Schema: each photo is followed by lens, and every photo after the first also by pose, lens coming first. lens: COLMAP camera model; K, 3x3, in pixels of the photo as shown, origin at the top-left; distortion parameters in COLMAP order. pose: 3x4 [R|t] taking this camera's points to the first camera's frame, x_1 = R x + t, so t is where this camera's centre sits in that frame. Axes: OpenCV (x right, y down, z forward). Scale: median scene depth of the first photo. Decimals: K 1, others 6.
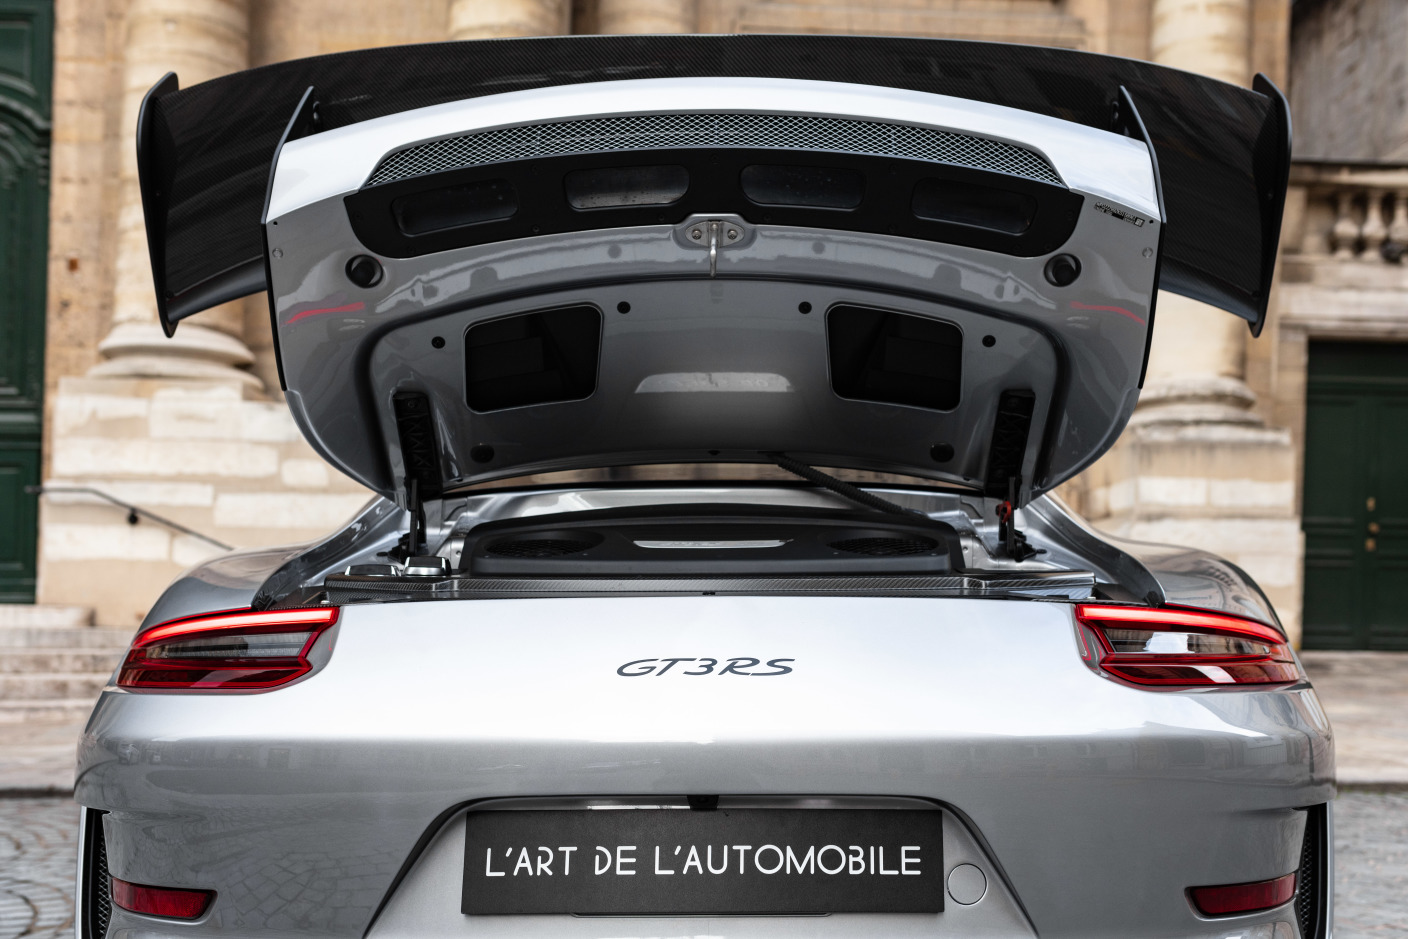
lens RADIAL K [[1409.8, 0, 771.8], [0, 1409.8, 551.5], [0, 0, 1]] dist [-0.032653, 0.000000]
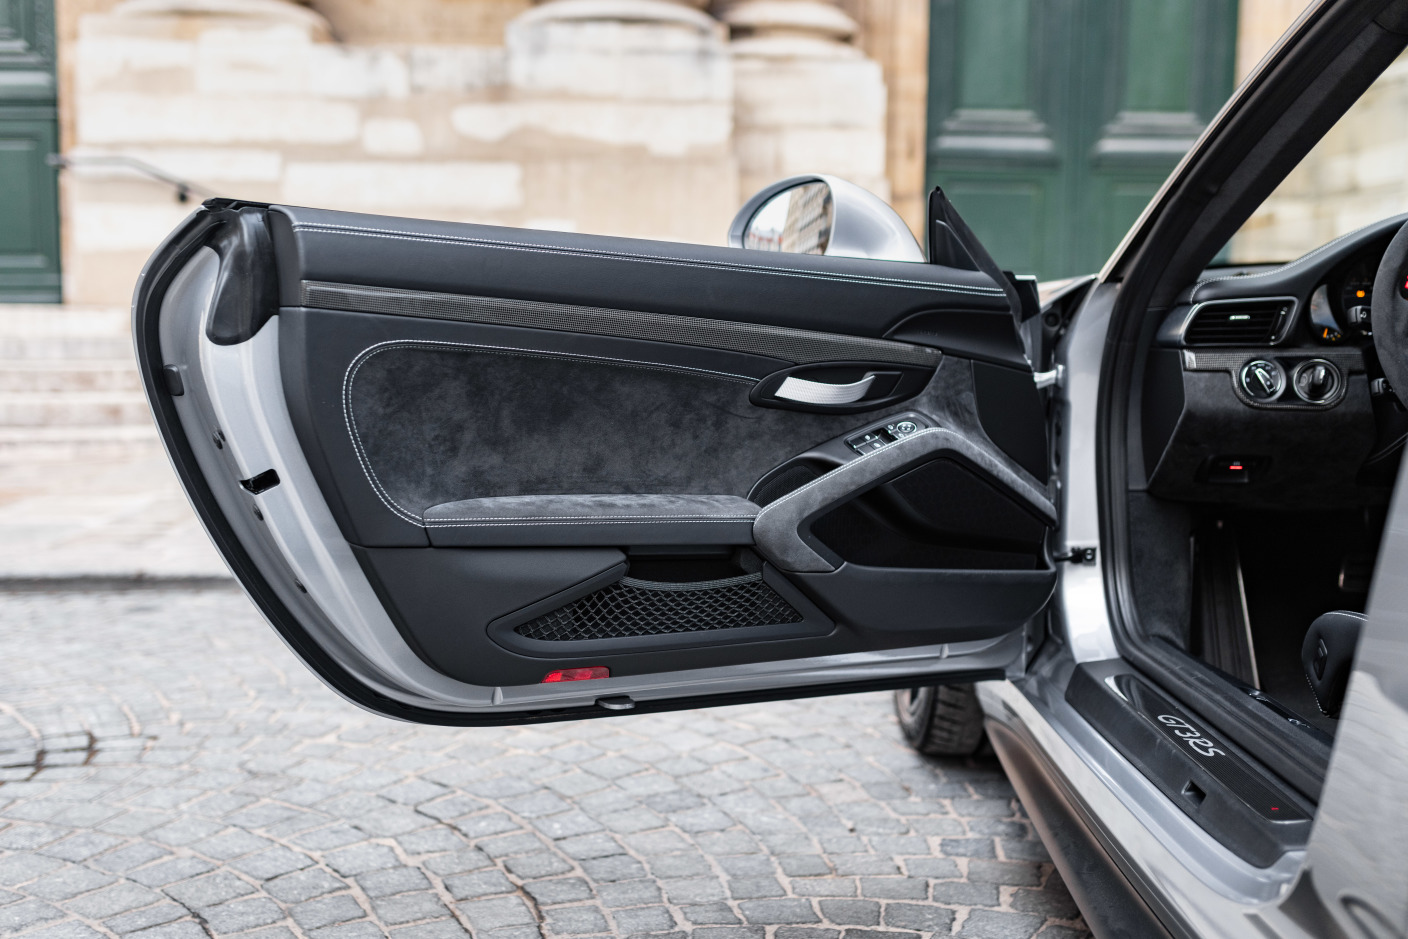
lens RADIAL K [[1409.8, 0, 711.7], [0, 1409.8, 438.2], [0, 0, 1]] dist [-0.032653, 0.000000]
pose [[0.999372, -0.002071, -0.035386, -0.124502], [0.006824, 0.990855, 0.134756, 0.006774], [0.034783, -0.134913, 0.990247, 0.197008]]
